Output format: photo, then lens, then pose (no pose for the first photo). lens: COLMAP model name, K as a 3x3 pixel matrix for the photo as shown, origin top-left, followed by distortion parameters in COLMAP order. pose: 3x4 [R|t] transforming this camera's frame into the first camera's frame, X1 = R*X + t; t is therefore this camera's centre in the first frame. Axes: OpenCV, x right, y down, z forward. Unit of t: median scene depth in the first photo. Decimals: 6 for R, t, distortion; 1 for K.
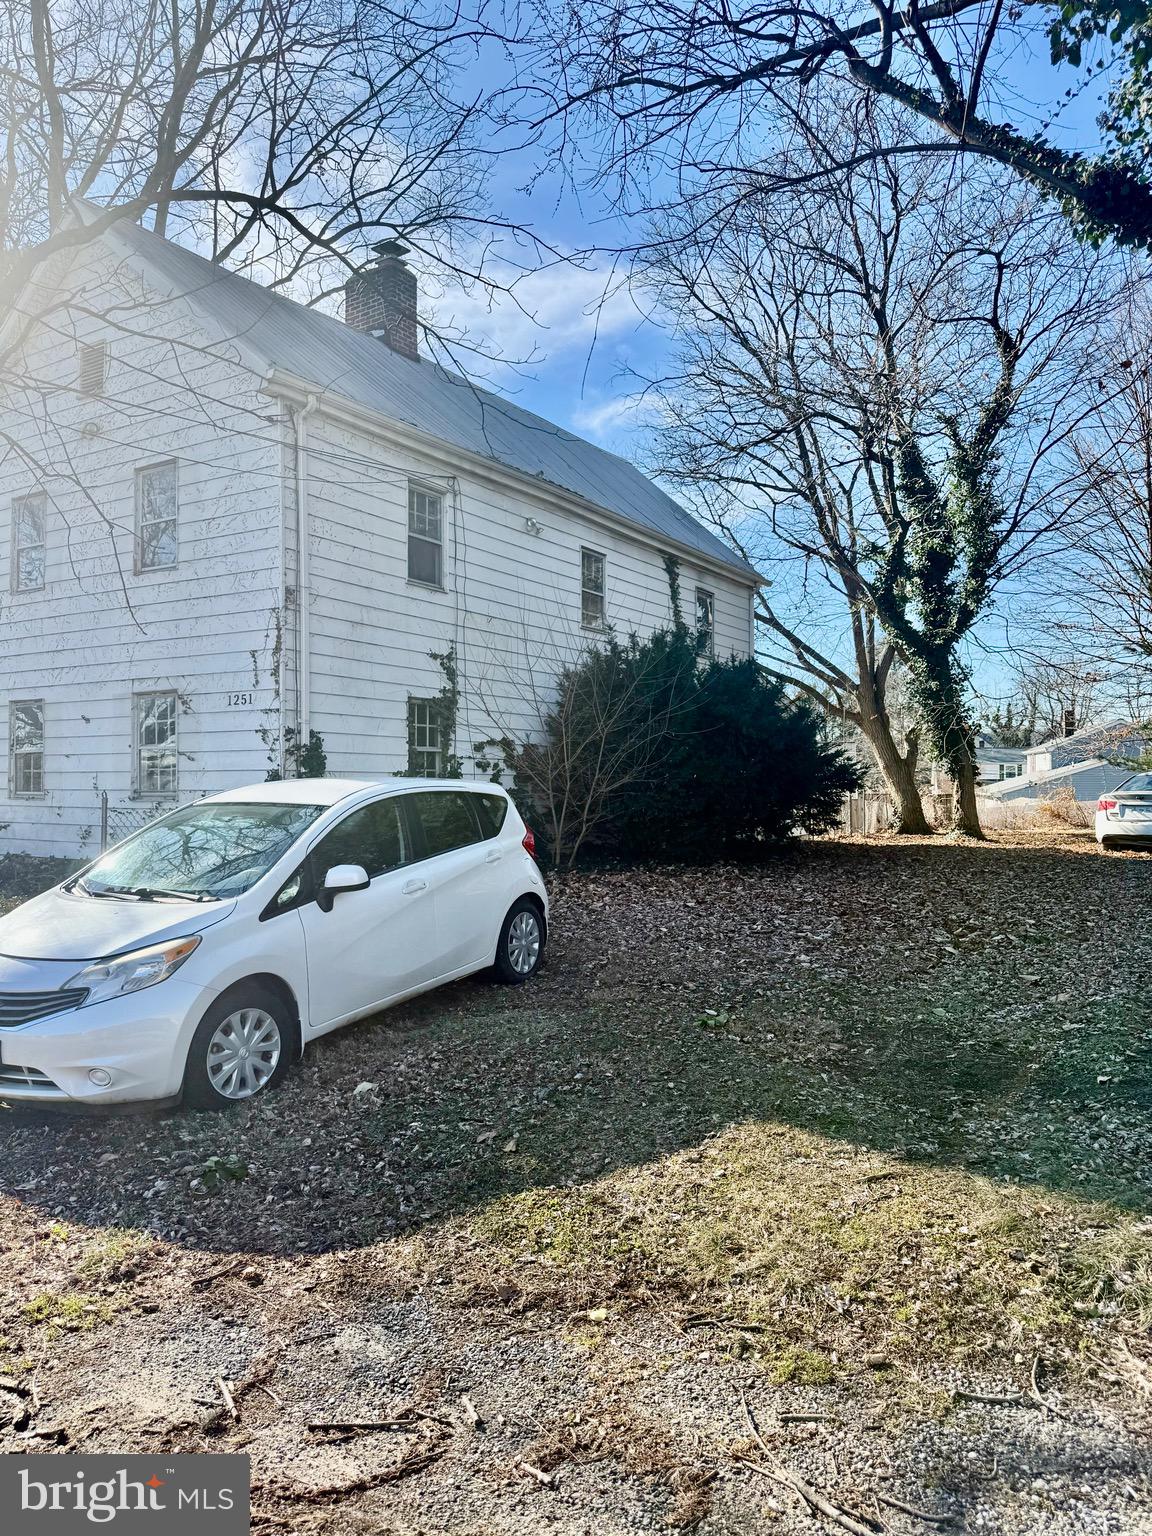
lens RADIAL K [[1038.8, 0, 576.7], [0, 1038.8, 768.9], [0, 0, 1]] dist [0.020314, -0.047949]
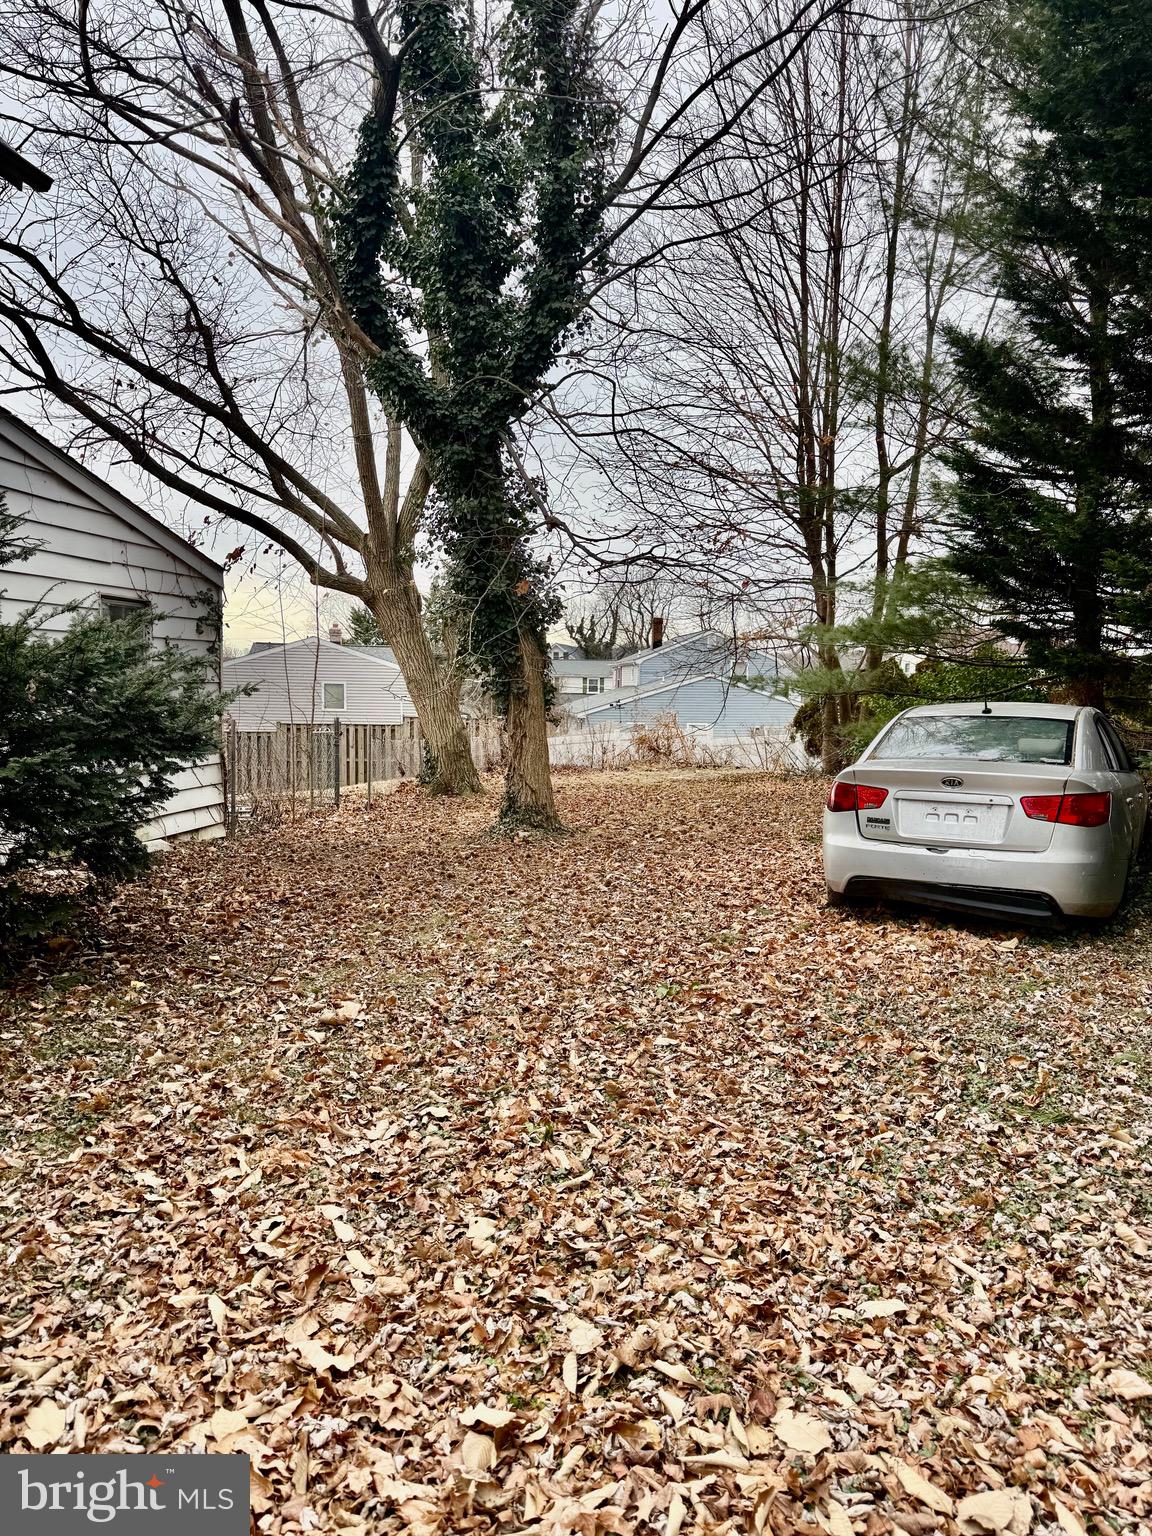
lens RADIAL K [[1038.8, 0, 576.3], [0, 1038.8, 768.1], [0, 0, 1]] dist [0.020314, -0.047949]
pose [[0.927925, -0.010814, 0.372610, 0.155622], [-0.021616, 0.996336, 0.082746, -0.000836], [-0.372139, -0.084836, 0.924292, 0.393590]]
